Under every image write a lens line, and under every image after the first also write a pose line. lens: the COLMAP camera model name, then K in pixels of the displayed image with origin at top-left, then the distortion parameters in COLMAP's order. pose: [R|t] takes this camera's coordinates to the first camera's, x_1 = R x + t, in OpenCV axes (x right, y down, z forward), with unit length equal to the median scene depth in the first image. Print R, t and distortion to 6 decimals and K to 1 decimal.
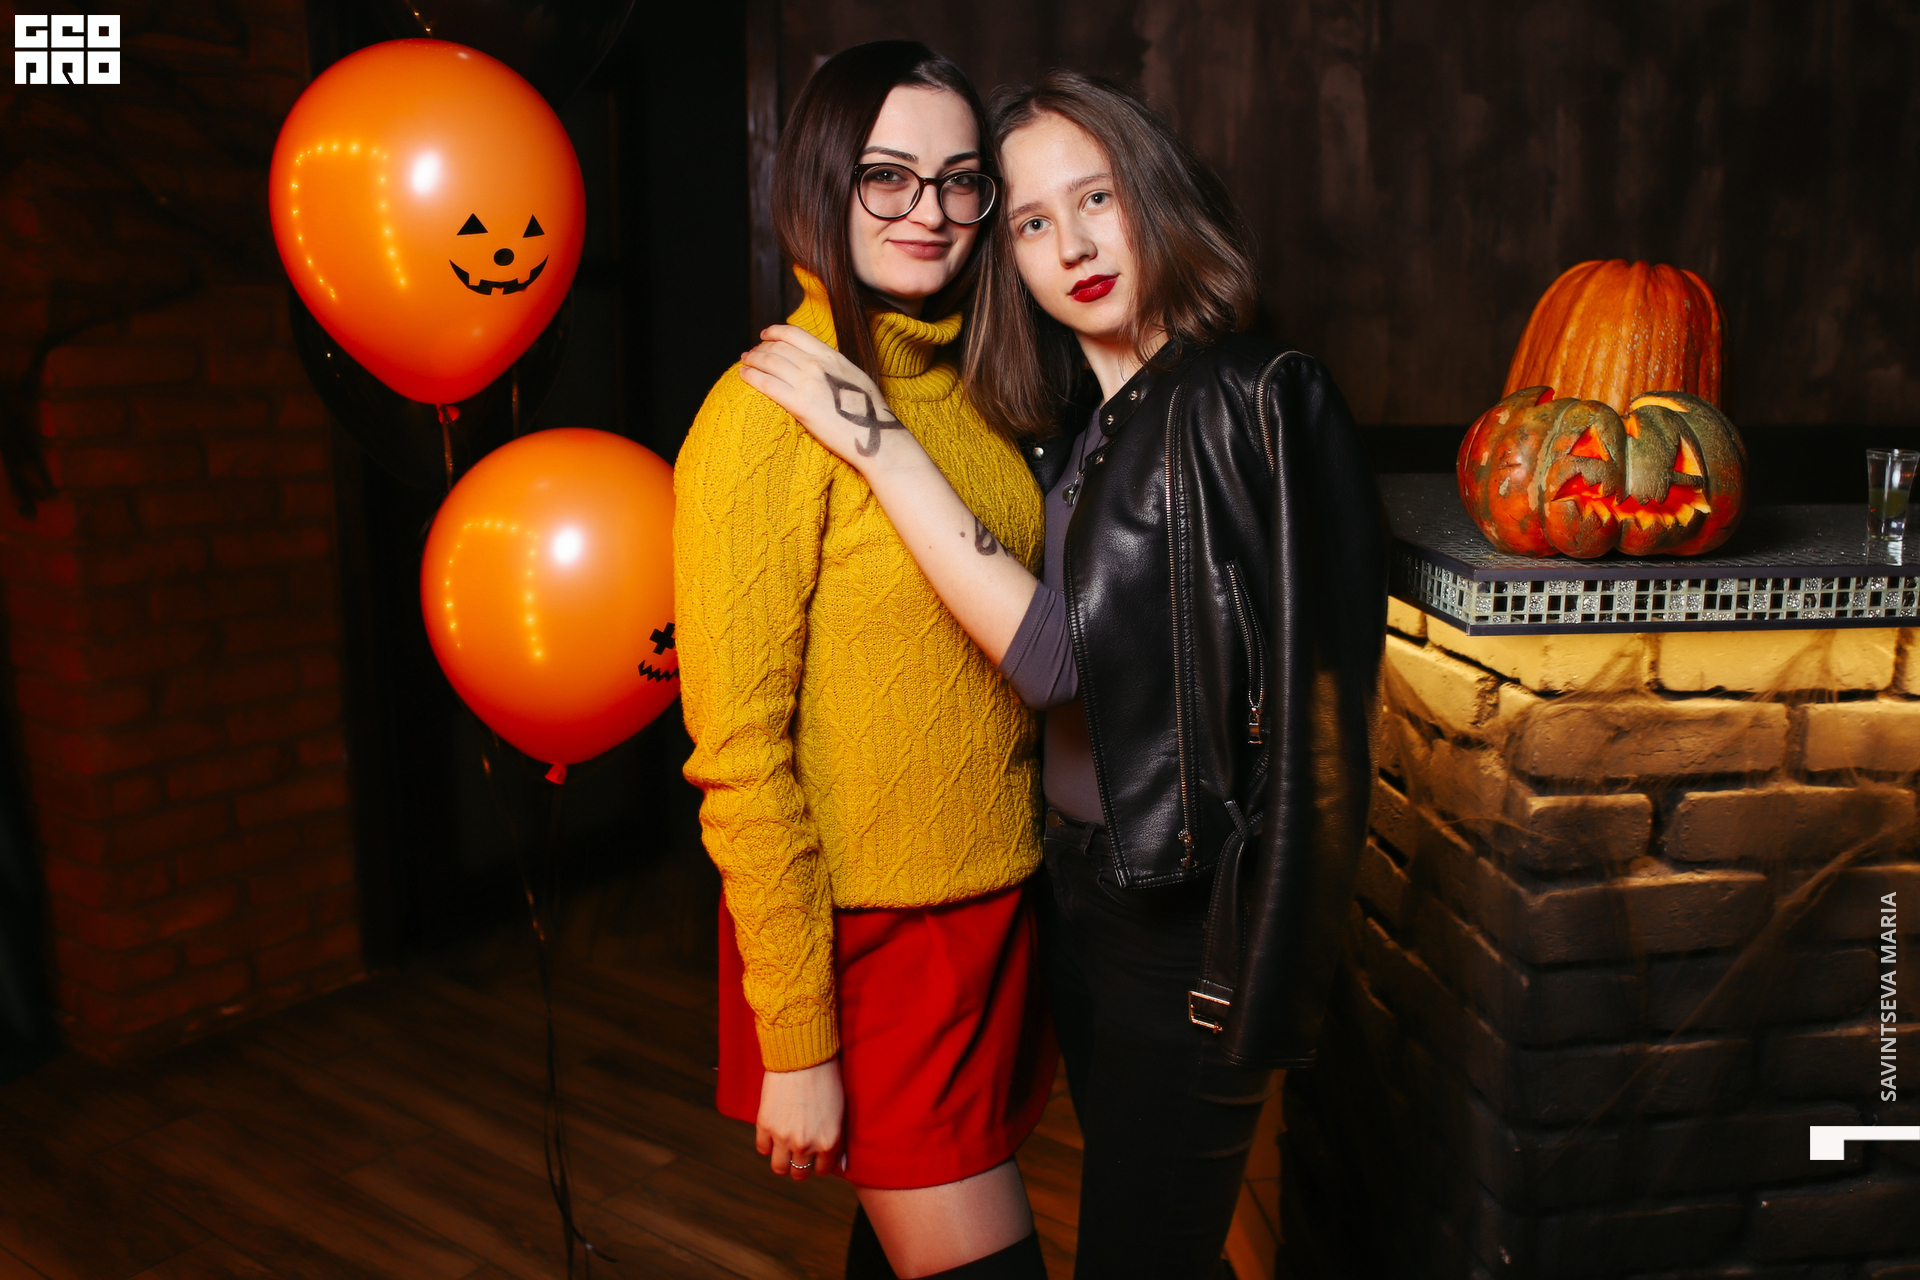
lens RADIAL K [[1678.7, 0, 997.0], [0, 1678.7, 629.1], [0, 0, 1]] dist [-0.101017, 0.089817]
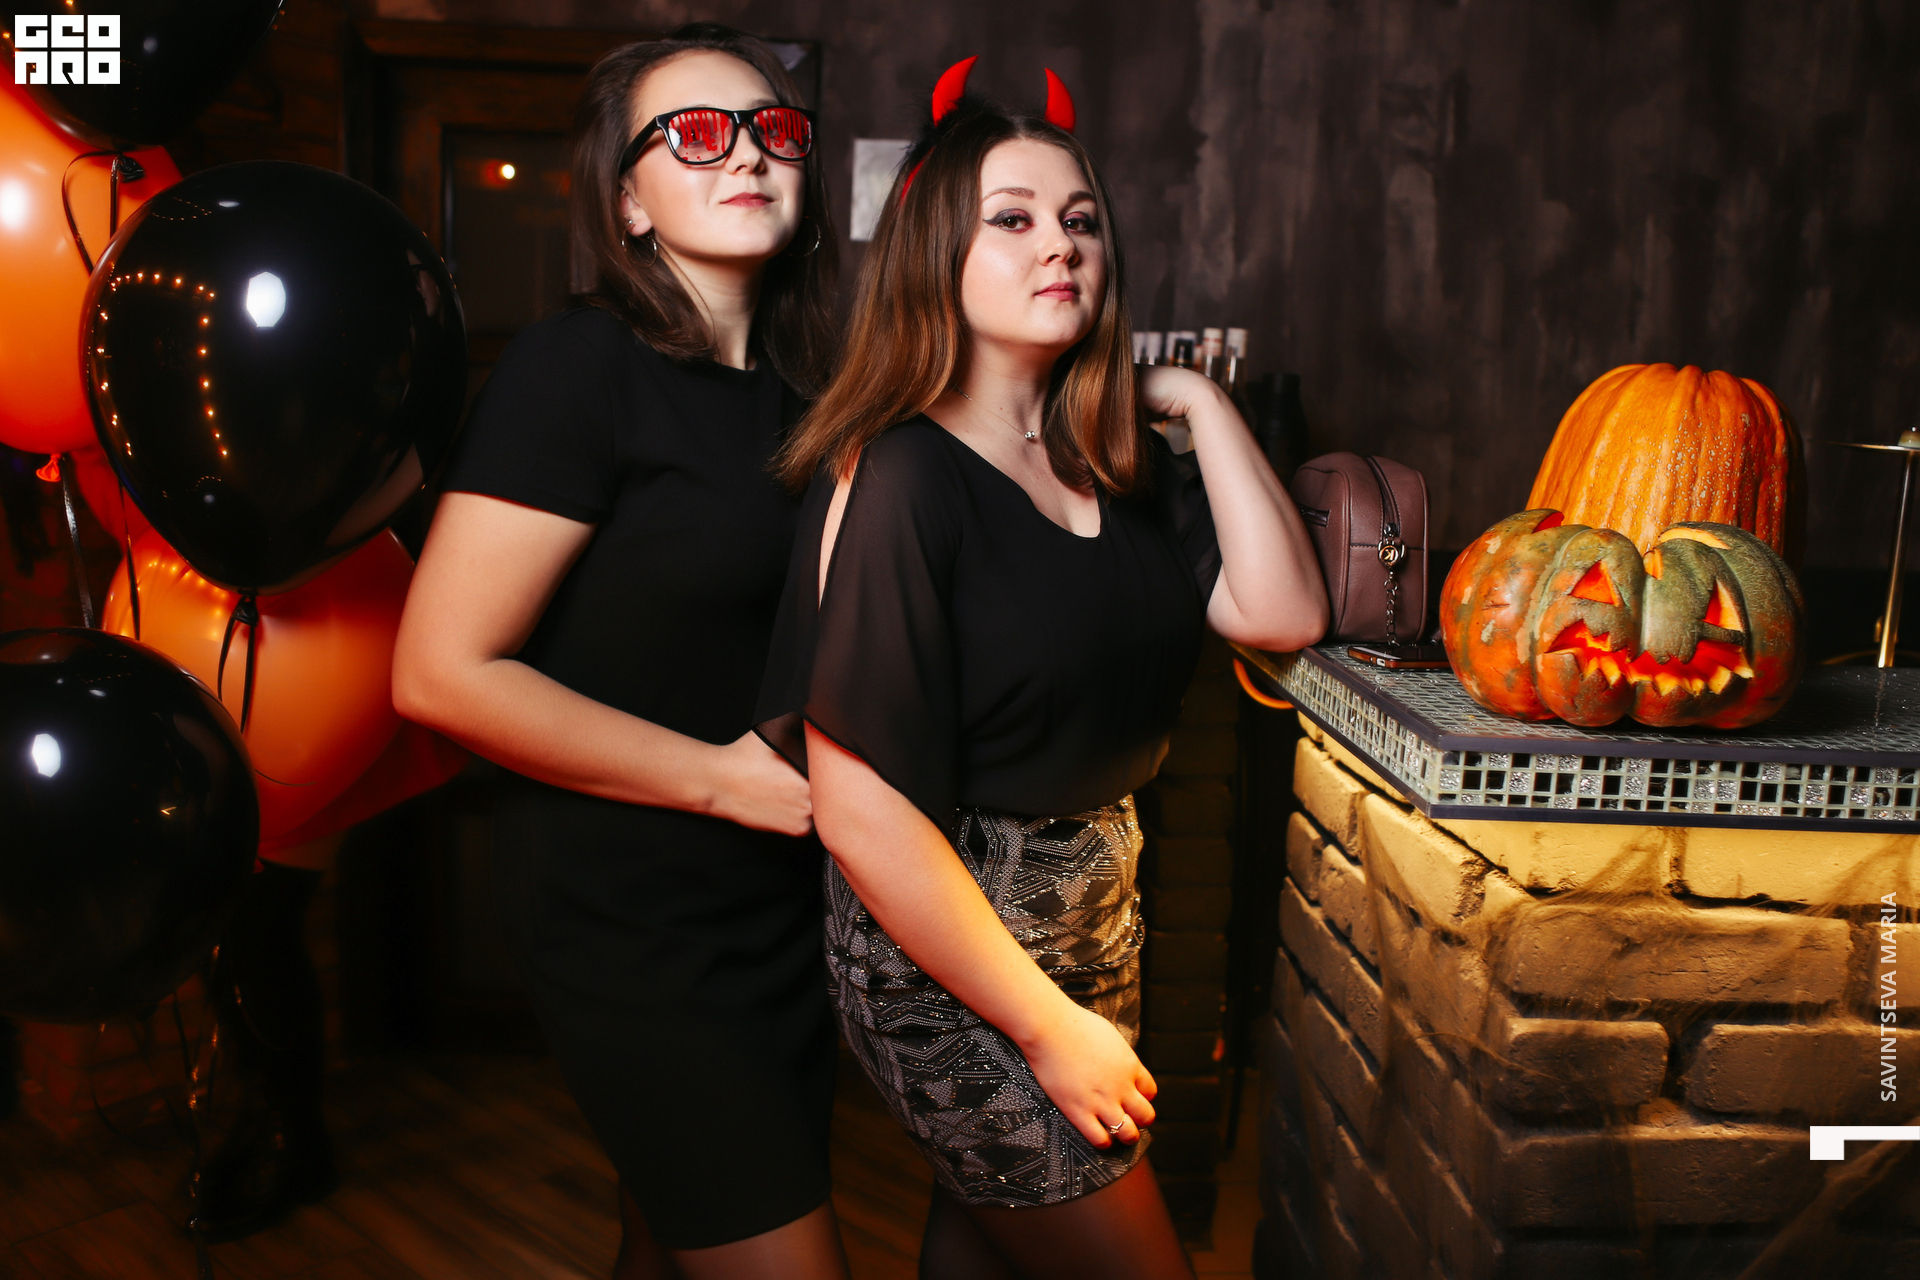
lens RADIAL K [[1597.7, 0, 1004.3], [0, 1597.7, 644.6], [0, 0, 1]] dist [-0.100150, 0.111142]
pose [[0.995407, 0.054434, -0.078746, 0.127970], [-0.058300, 0.997161, -0.047660, -0.028274], [0.075929, 0.052032, 0.995755, 0.215556]]
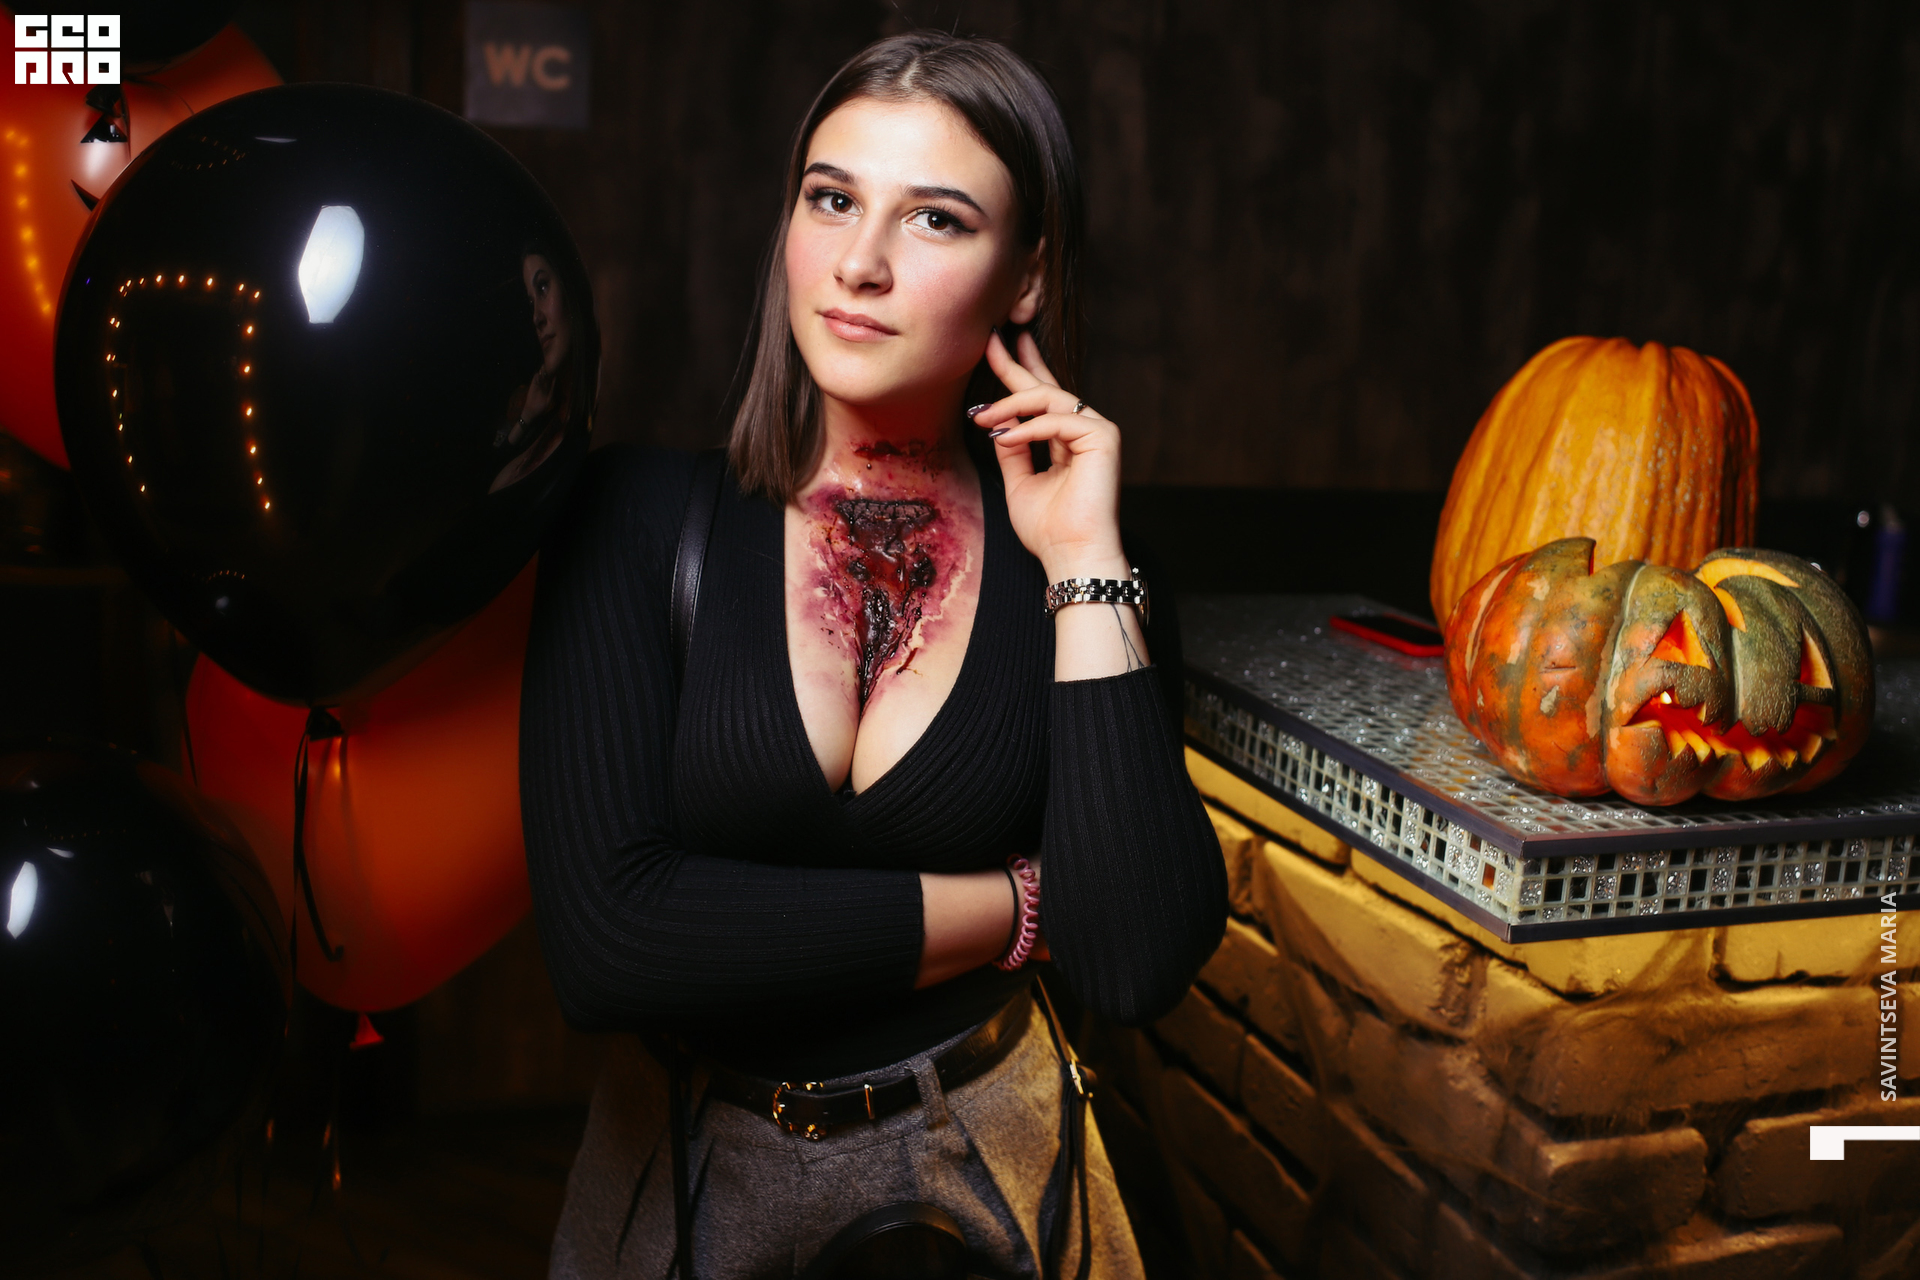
lens RADIAL K [[1710.3, 0, 960.5], [0, 1710.3, 588.9], [0, 0, 1]] dist [-0.059864, 0.011711]
pose [[0.982971, 0.016755, 0.182996, -0.039577], [-0.012749, 0.999653, -0.023045, -0.105243], [-0.183319, 0.020320, 0.982843, 0.372579]]
